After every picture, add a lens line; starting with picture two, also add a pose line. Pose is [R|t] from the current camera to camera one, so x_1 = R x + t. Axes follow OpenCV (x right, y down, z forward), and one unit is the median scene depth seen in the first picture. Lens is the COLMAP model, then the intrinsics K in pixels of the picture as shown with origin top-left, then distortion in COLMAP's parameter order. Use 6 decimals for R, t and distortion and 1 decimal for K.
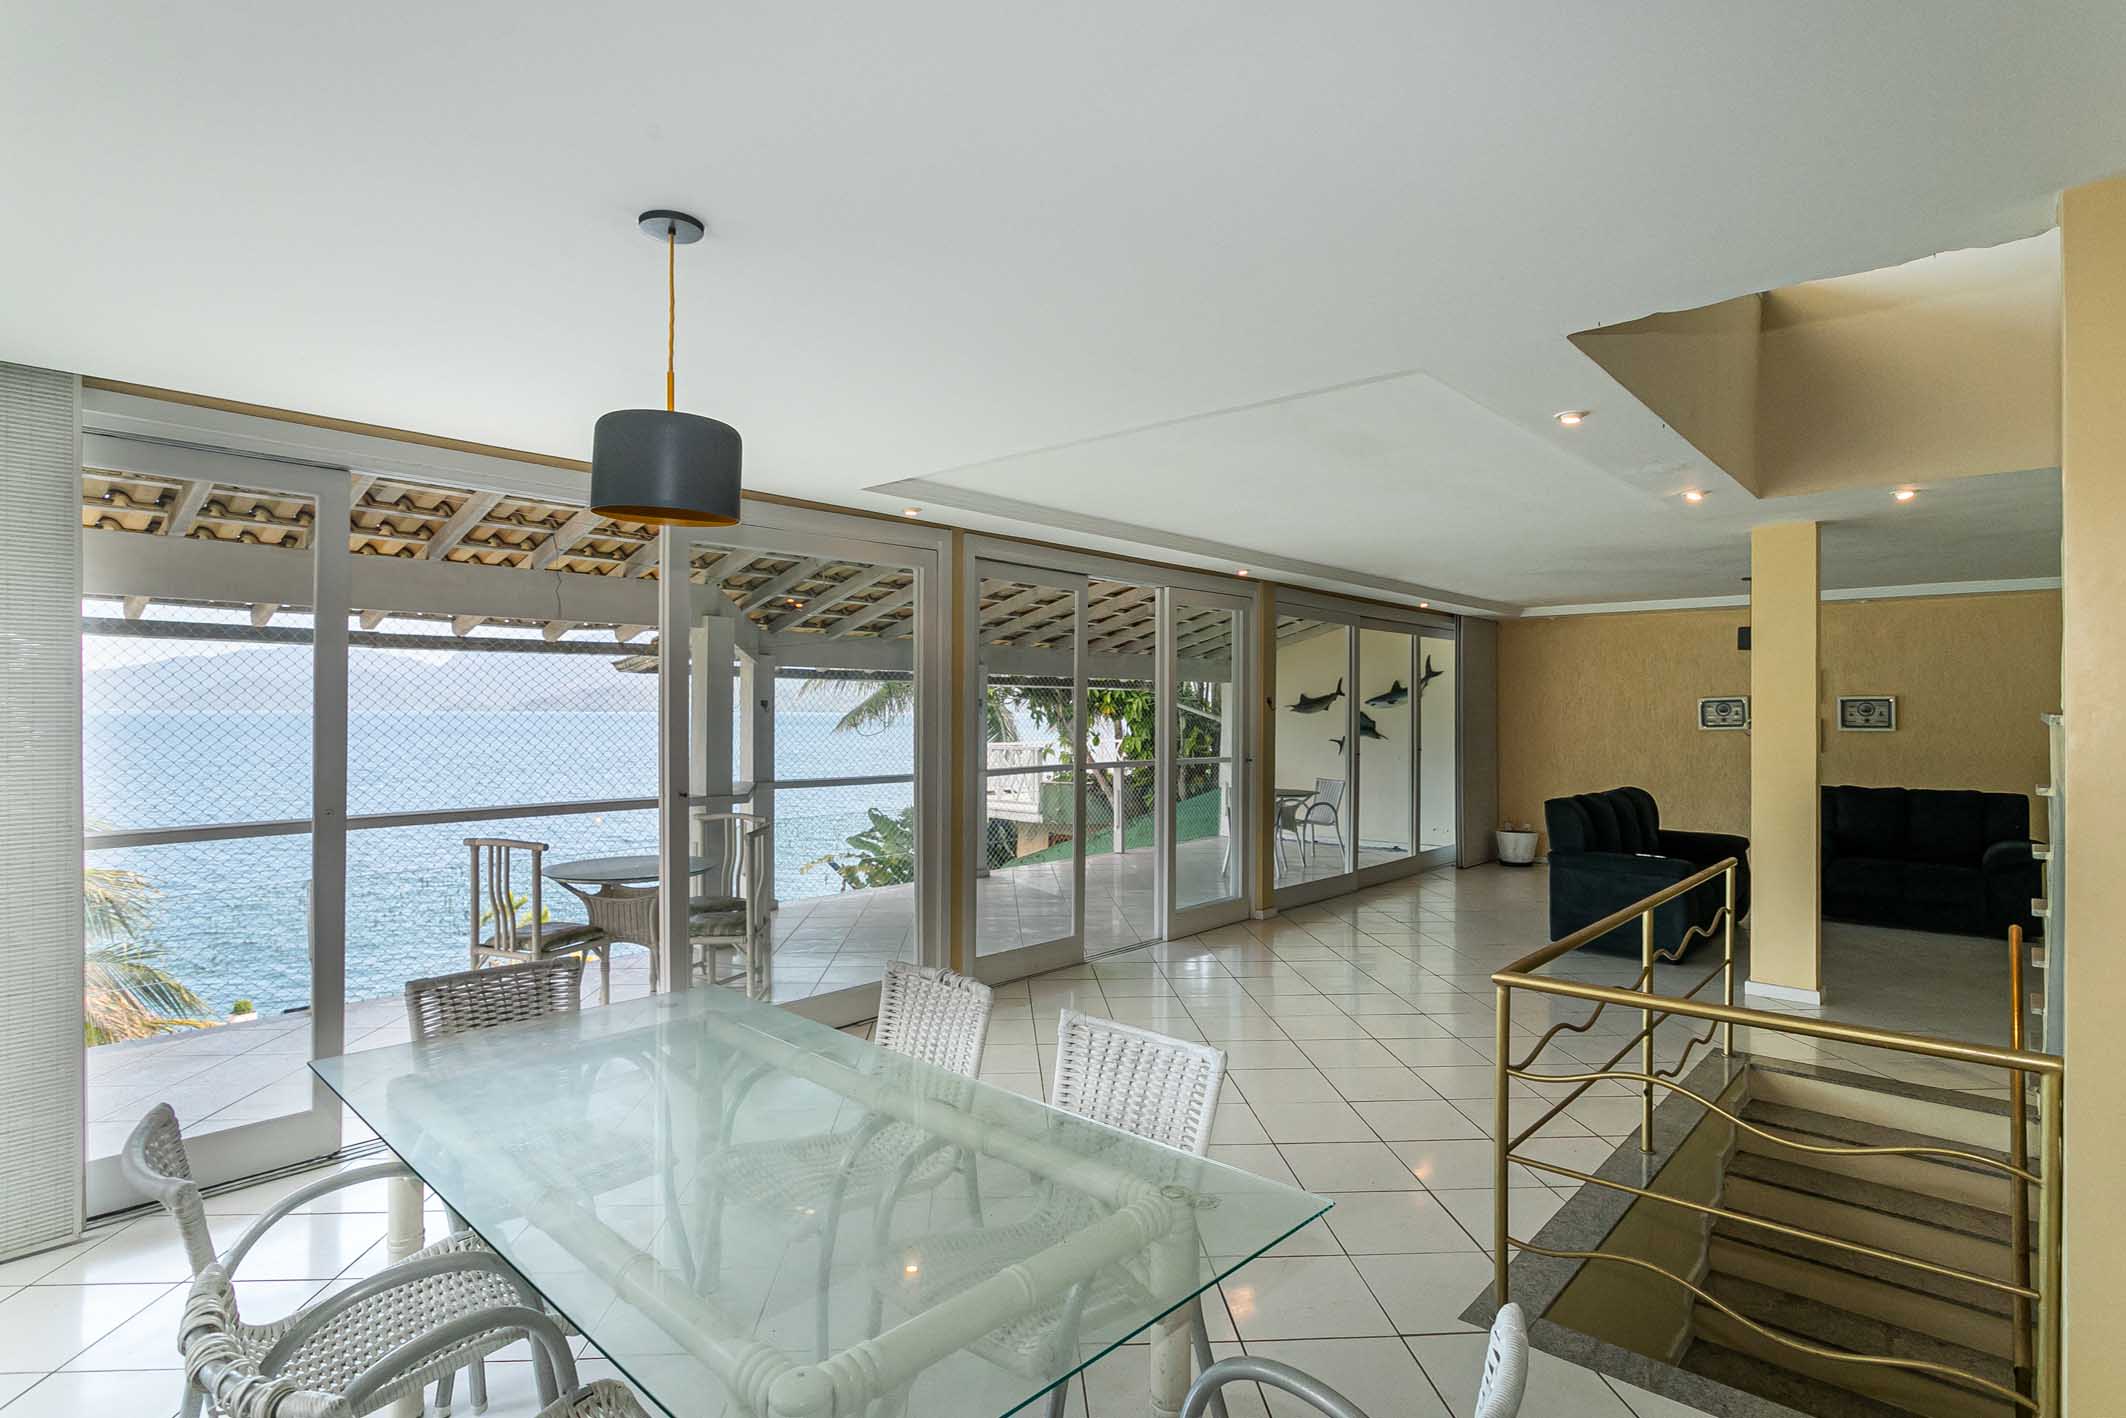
lens RADIAL K [[1061.4, 0, 1069.7], [0, 1061.4, 707.1], [0, 0, 1]] dist [0.010666, 0.000566]
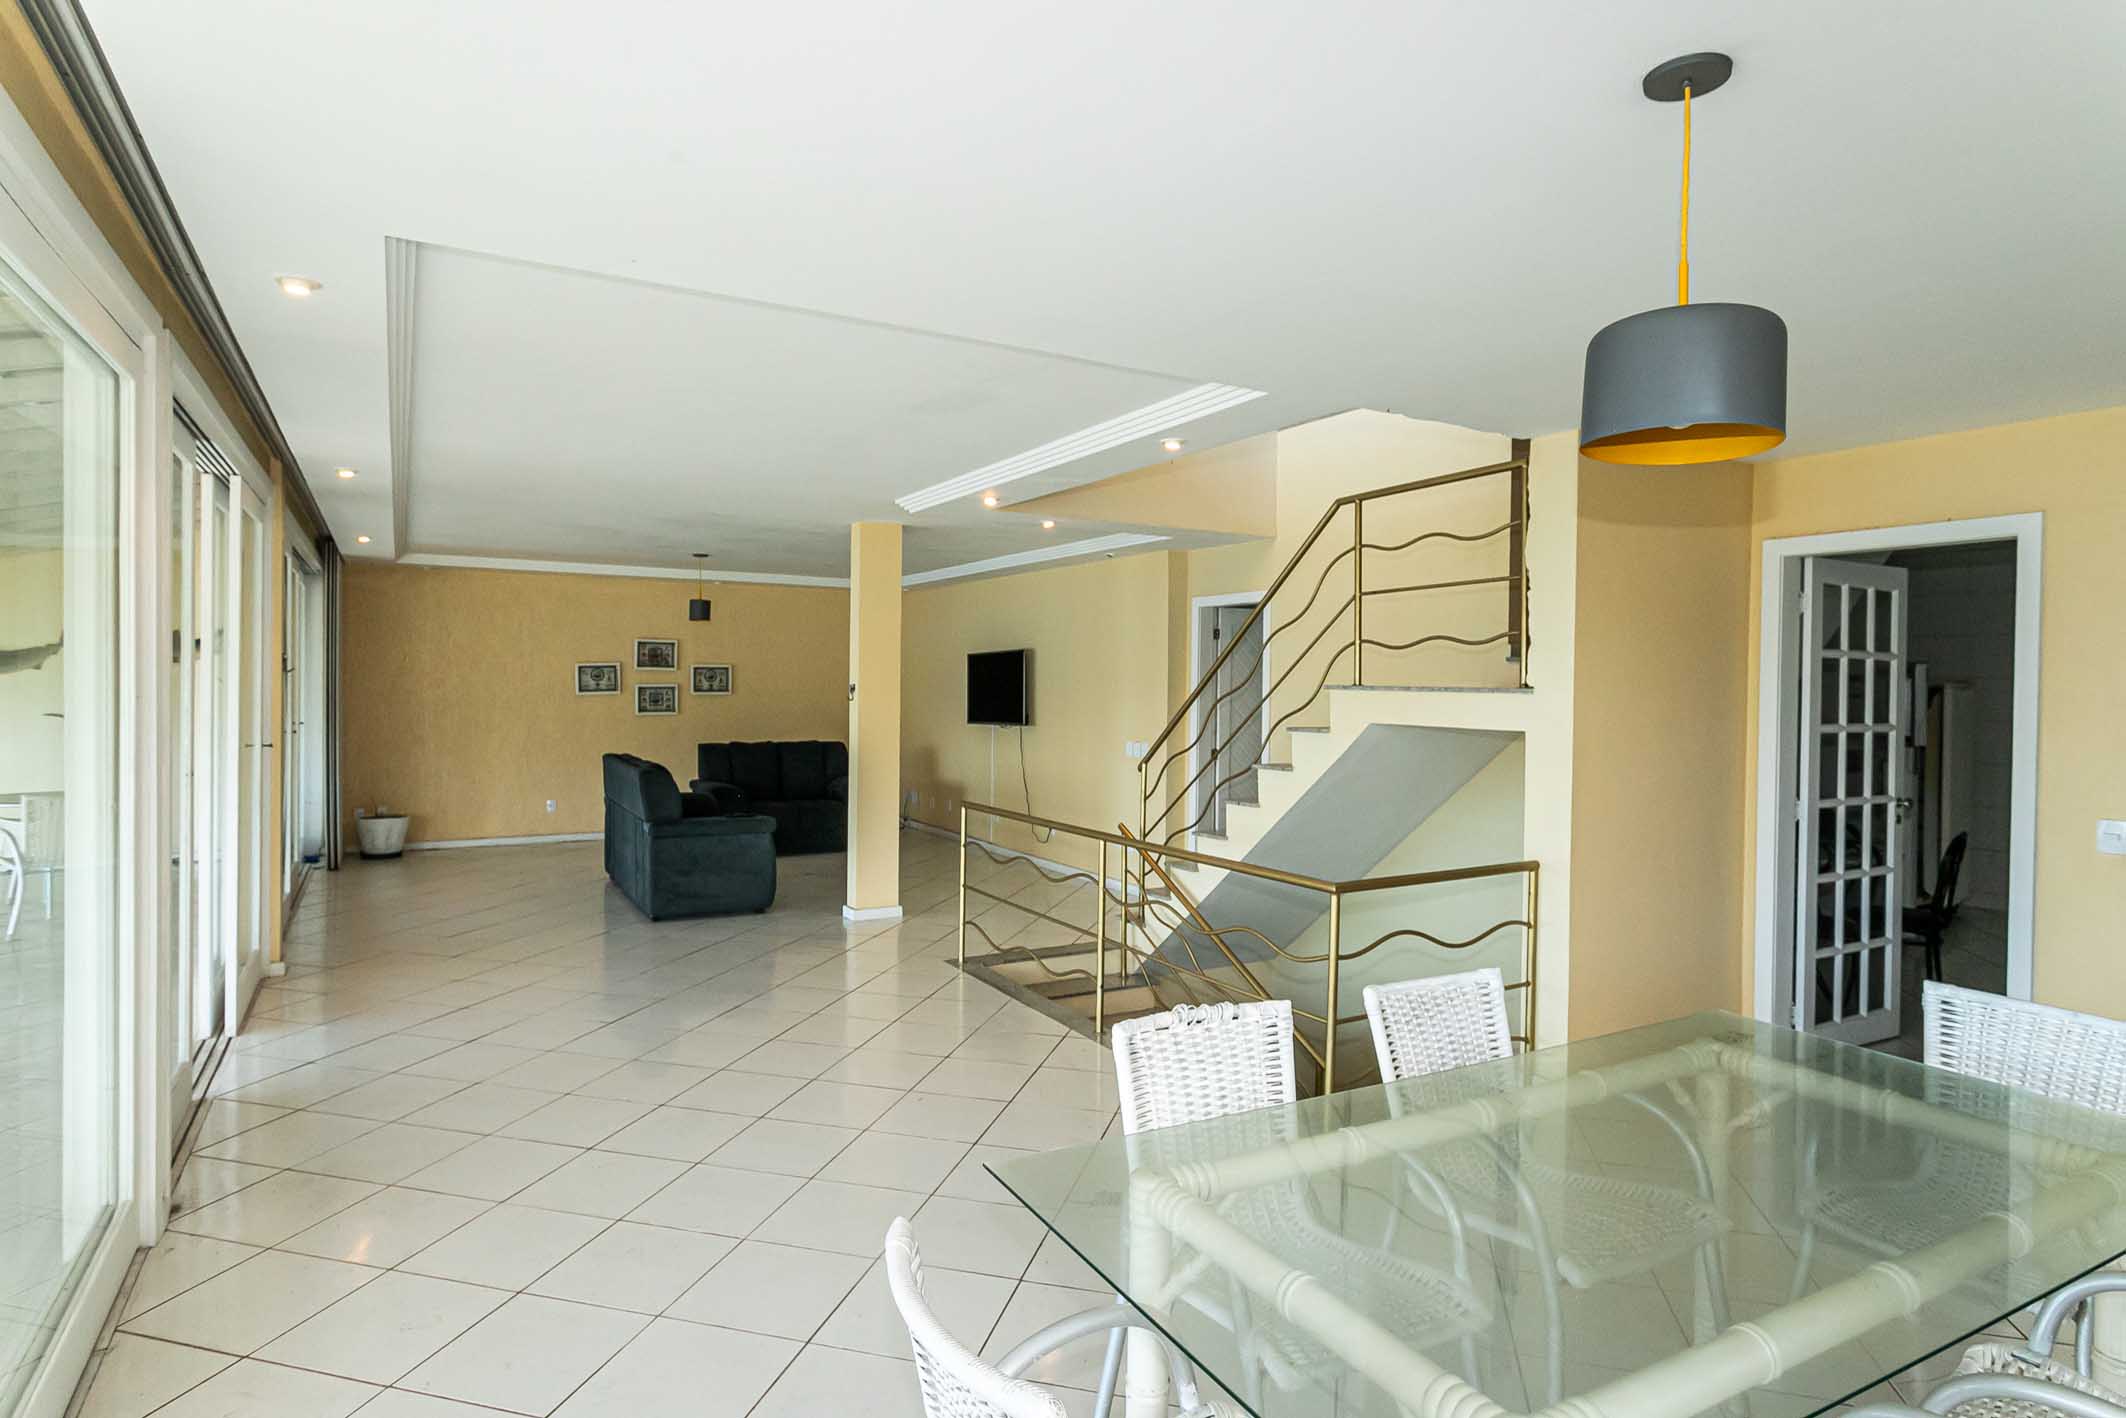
lens RADIAL K [[1148.3, 0, 1024.5], [0, 1148.3, 699.1], [0, 0, 1]] dist [0.009333, 0.003660]
pose [[0.336065, -0.011784, 0.941765, -0.363865], [-0.013107, 0.999766, 0.017187, 0.001716], [-0.941748, -0.018120, 0.335832, 0.307124]]
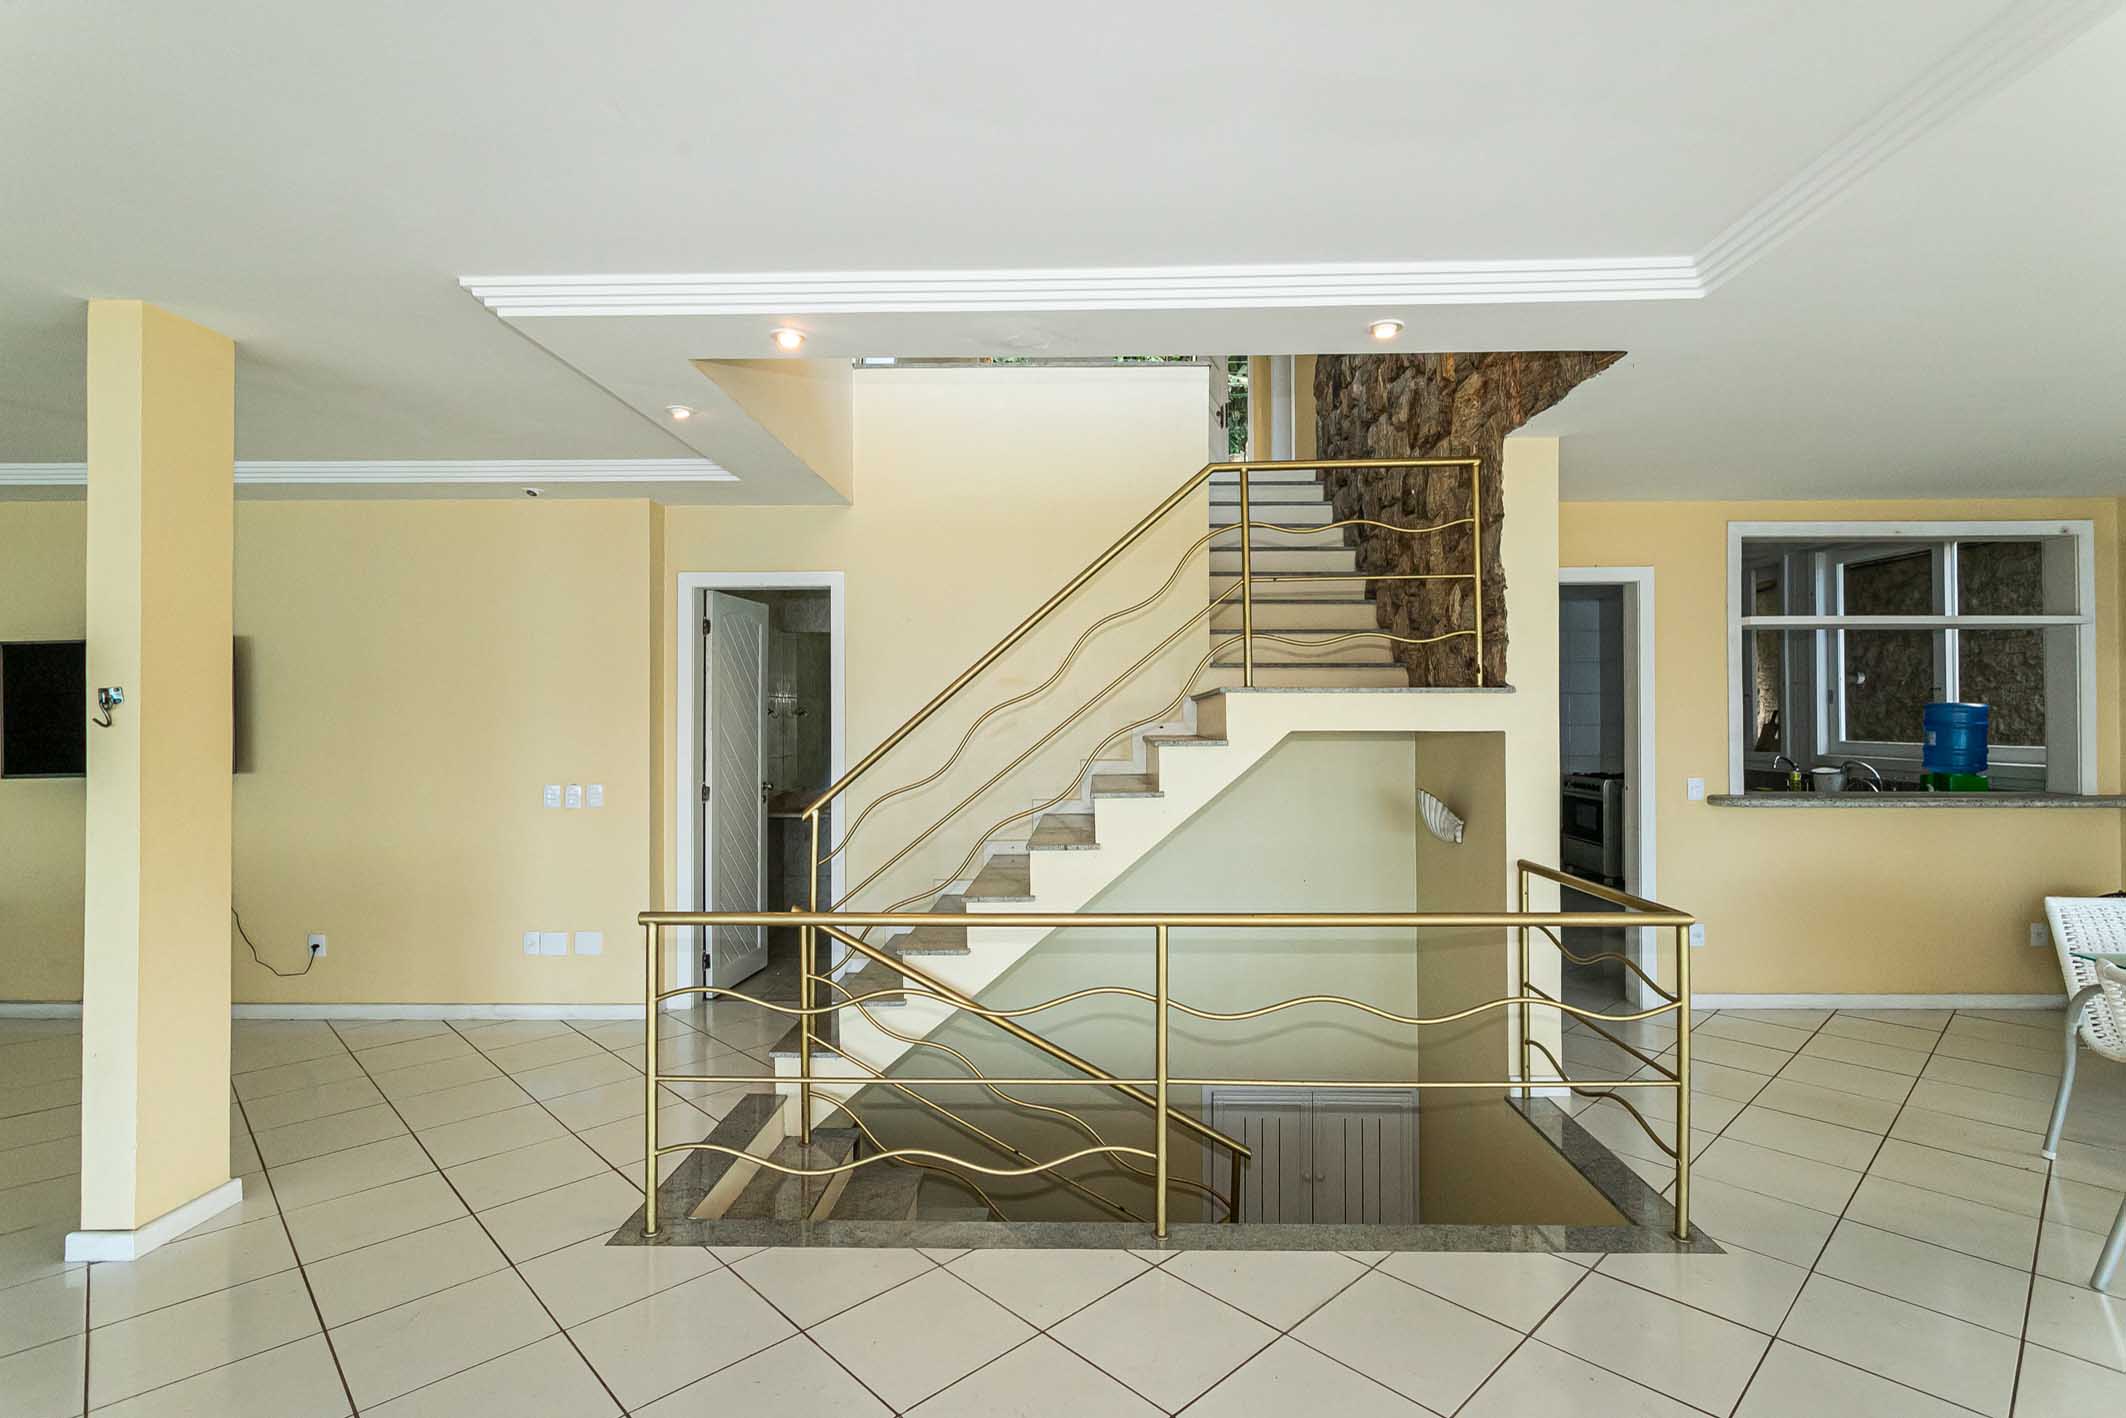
lens RADIAL K [[1014.7, 0, 1067.0], [0, 1014.7, 715.2], [0, 0, 1]] dist [0.010945, 0.003546]
pose [[-0.650245, -0.015174, 0.759573, 0.007730], [-0.006920, 0.999877, 0.014051, 0.009608], [-0.759693, 0.003880, -0.650270, 0.743023]]
